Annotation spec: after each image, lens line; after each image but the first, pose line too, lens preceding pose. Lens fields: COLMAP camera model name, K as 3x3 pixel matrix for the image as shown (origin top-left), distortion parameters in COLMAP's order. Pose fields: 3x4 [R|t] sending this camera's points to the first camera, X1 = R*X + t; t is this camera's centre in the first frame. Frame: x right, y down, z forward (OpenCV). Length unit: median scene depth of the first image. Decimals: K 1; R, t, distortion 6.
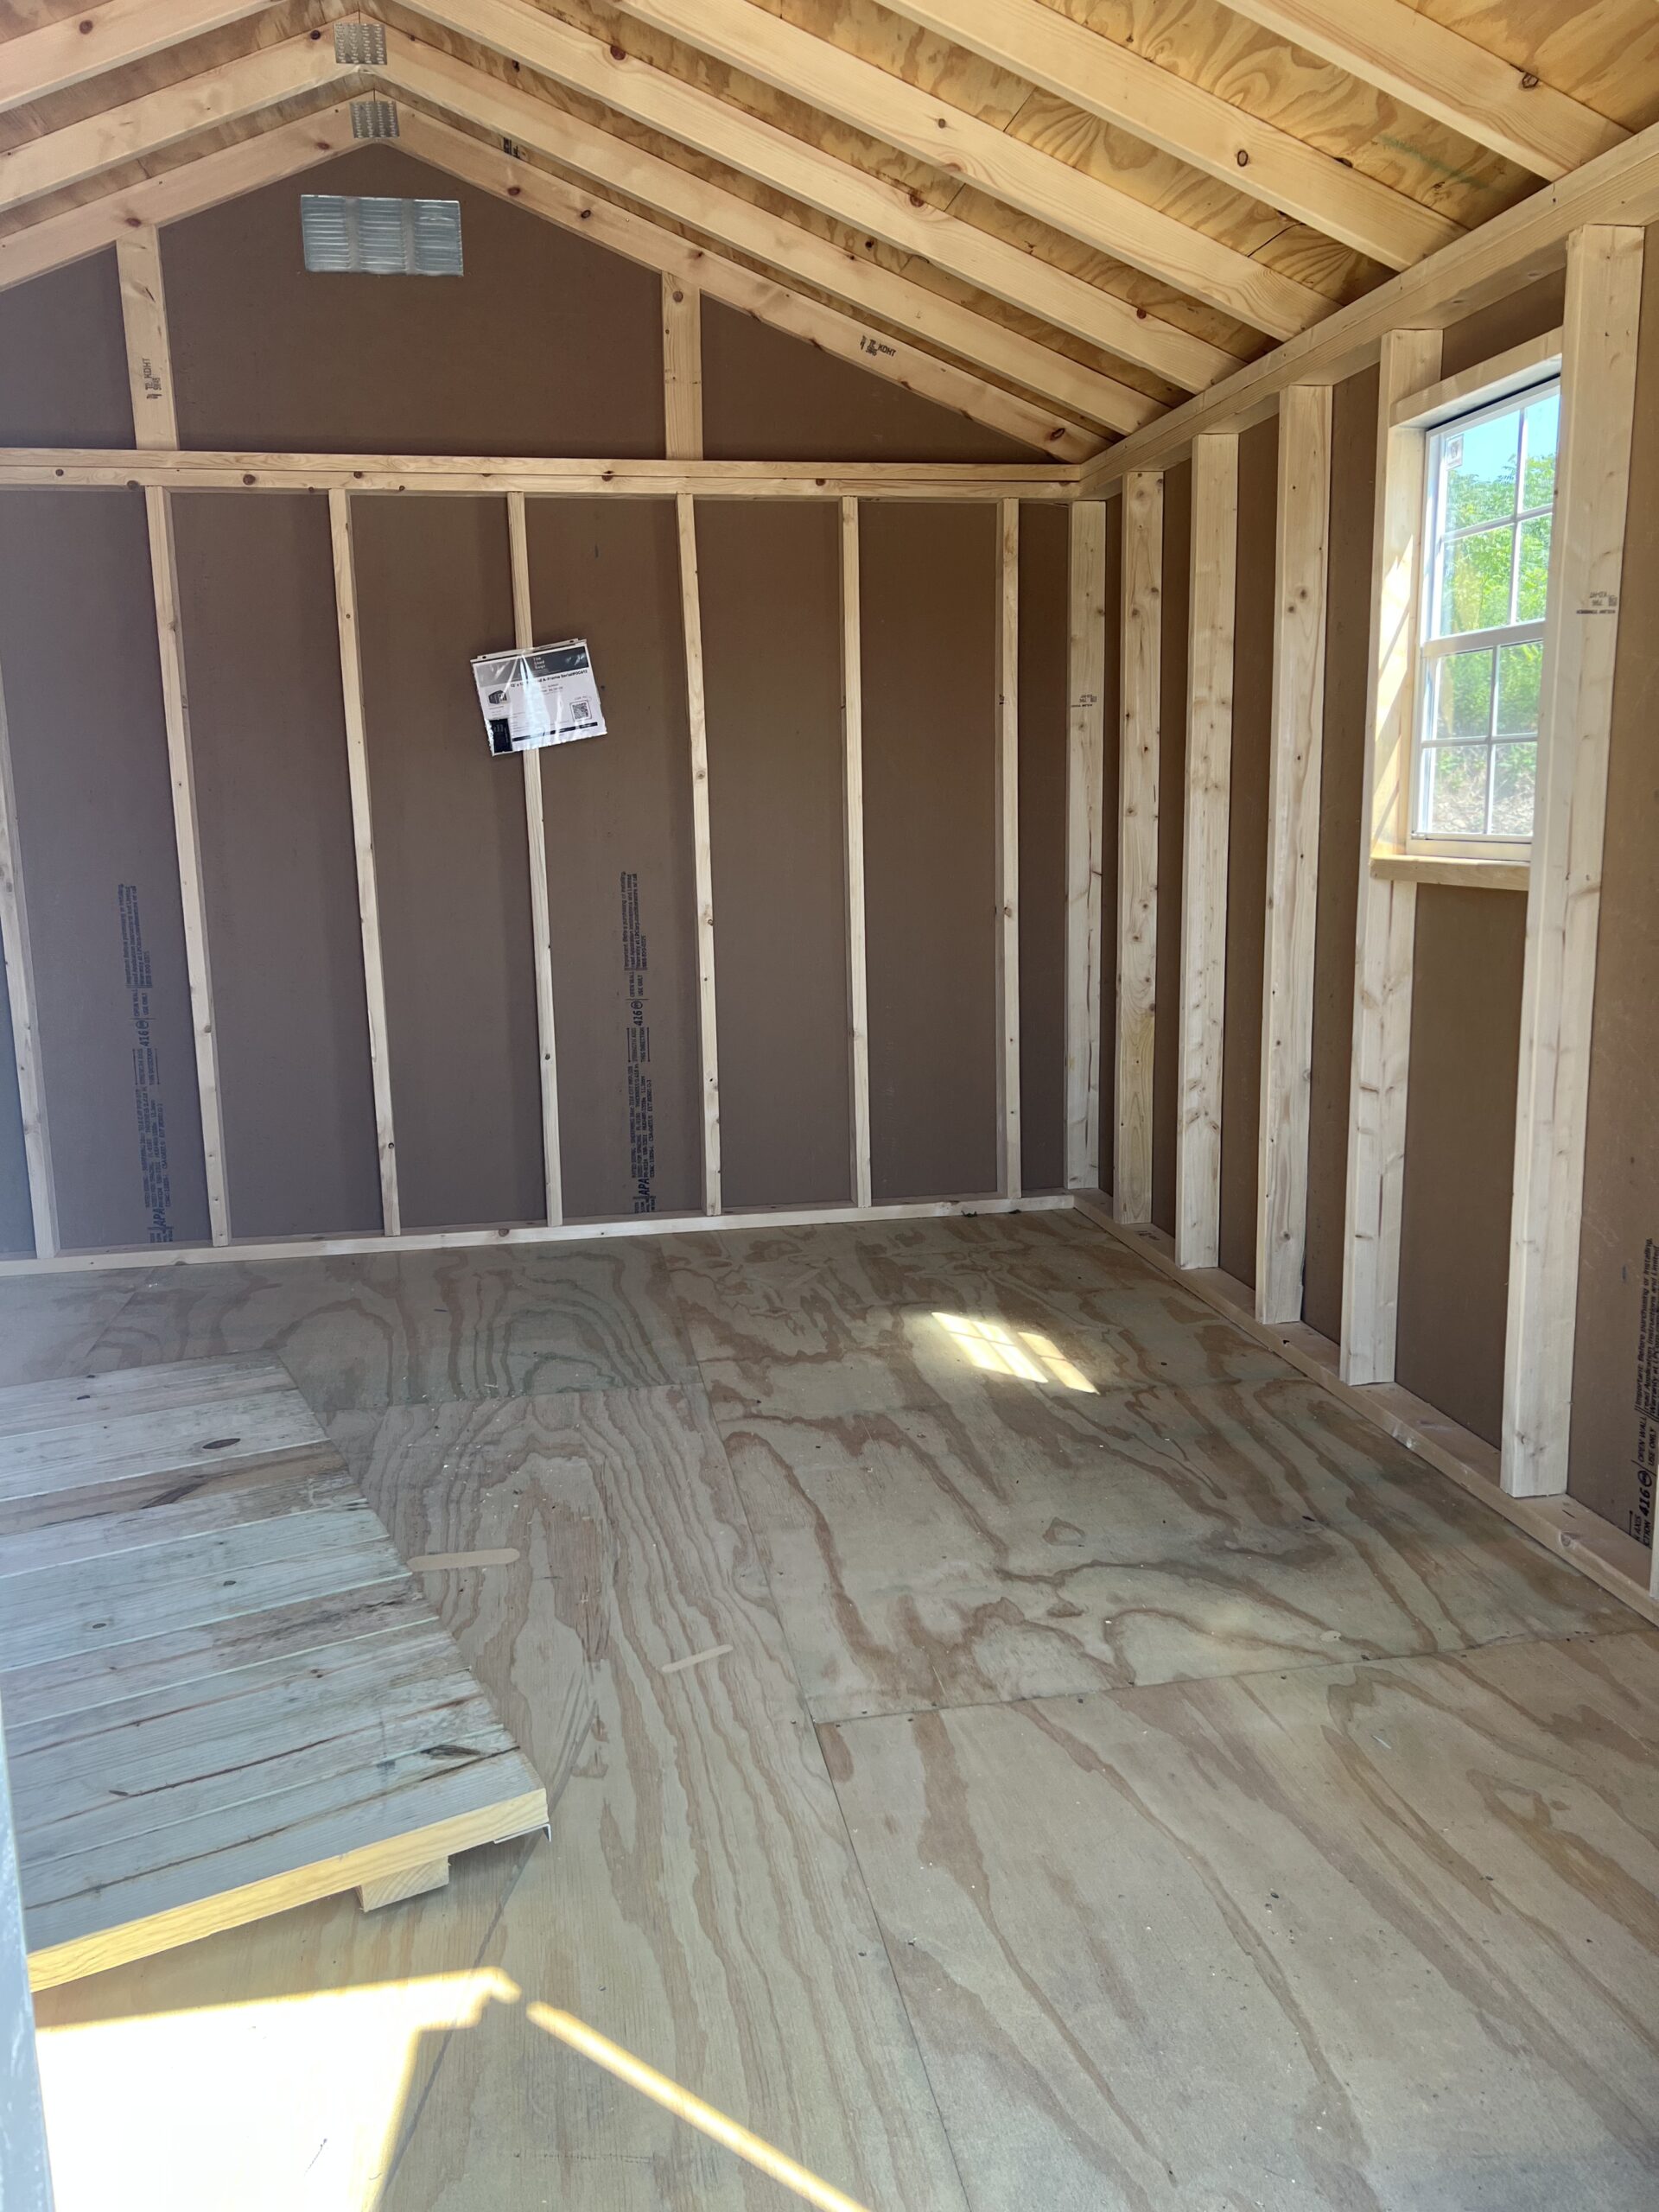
lens RADIAL K [[1659.1, 0, 798.4], [0, 1659.1, 1069.2], [0, 0, 1]] dist [0.048178, -0.052052]
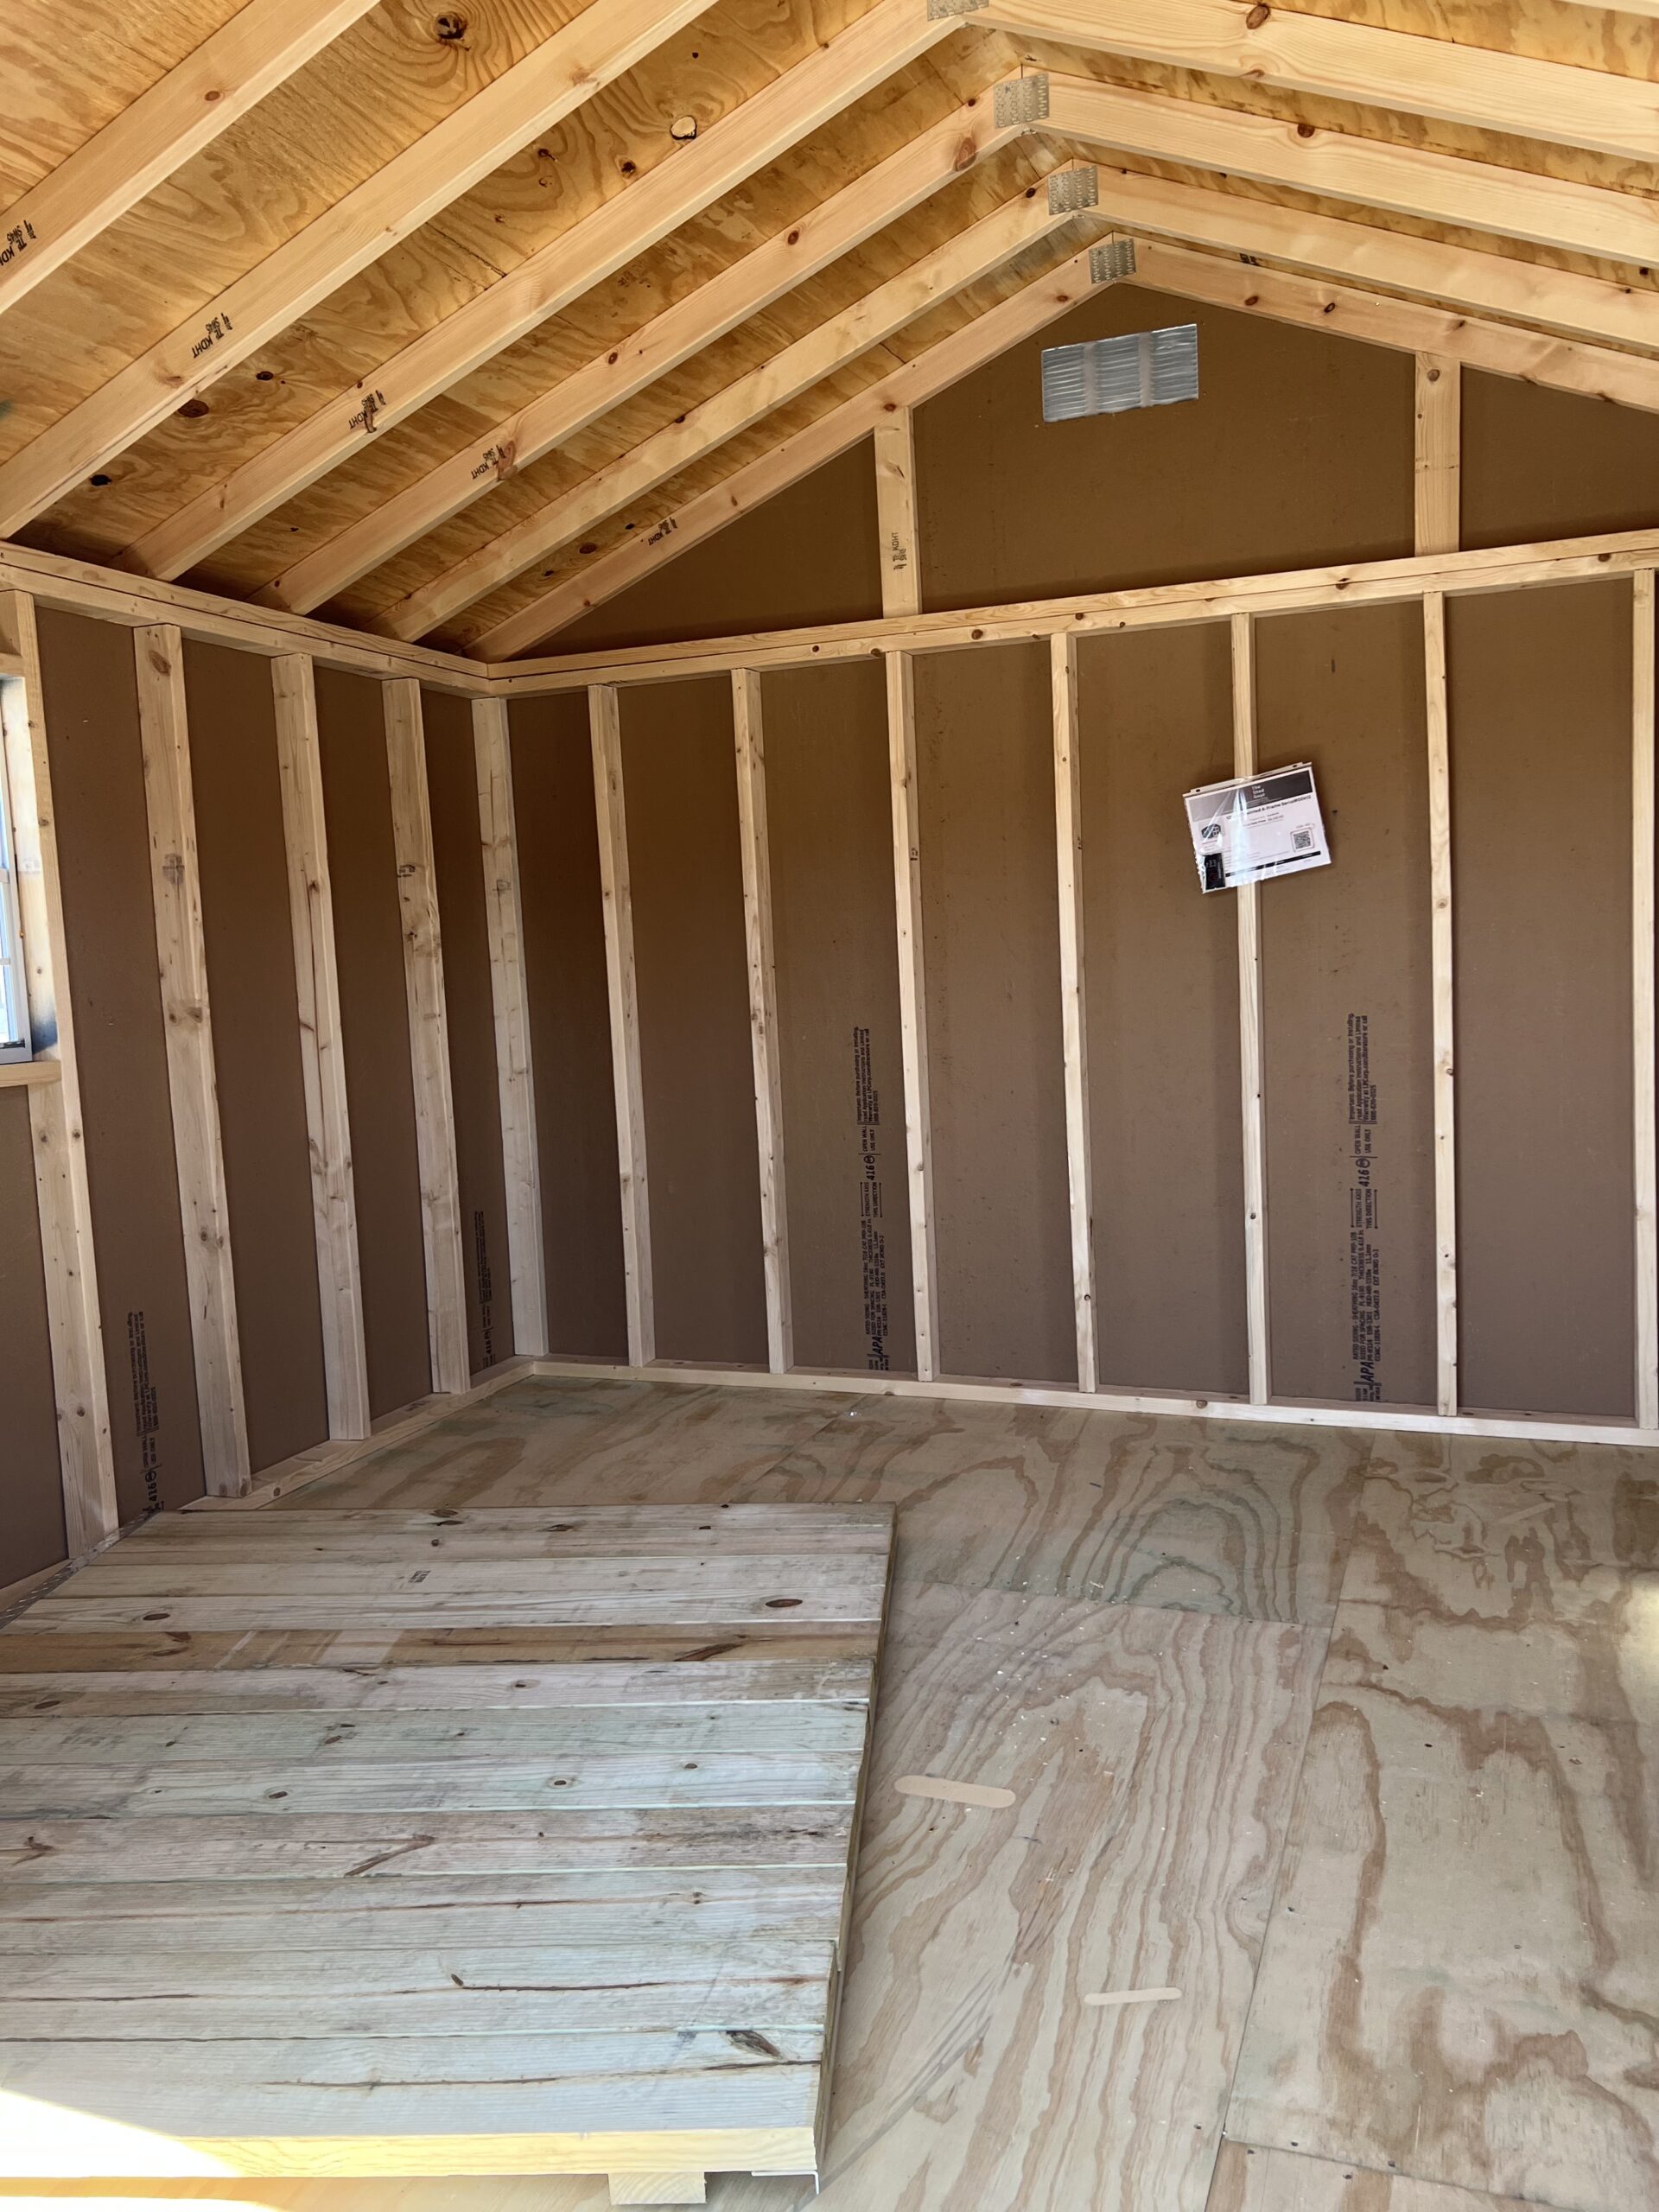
lens RADIAL K [[1659.1, 0, 823.0], [0, 1659.1, 1089.9], [0, 0, 1]] dist [0.048178, -0.052052]
pose [[0.861124, 0.028896, -0.507574, 0.124323], [-0.057629, 0.997496, -0.040984, -0.030130], [0.505119, 0.064543, 0.860633, 0.102719]]
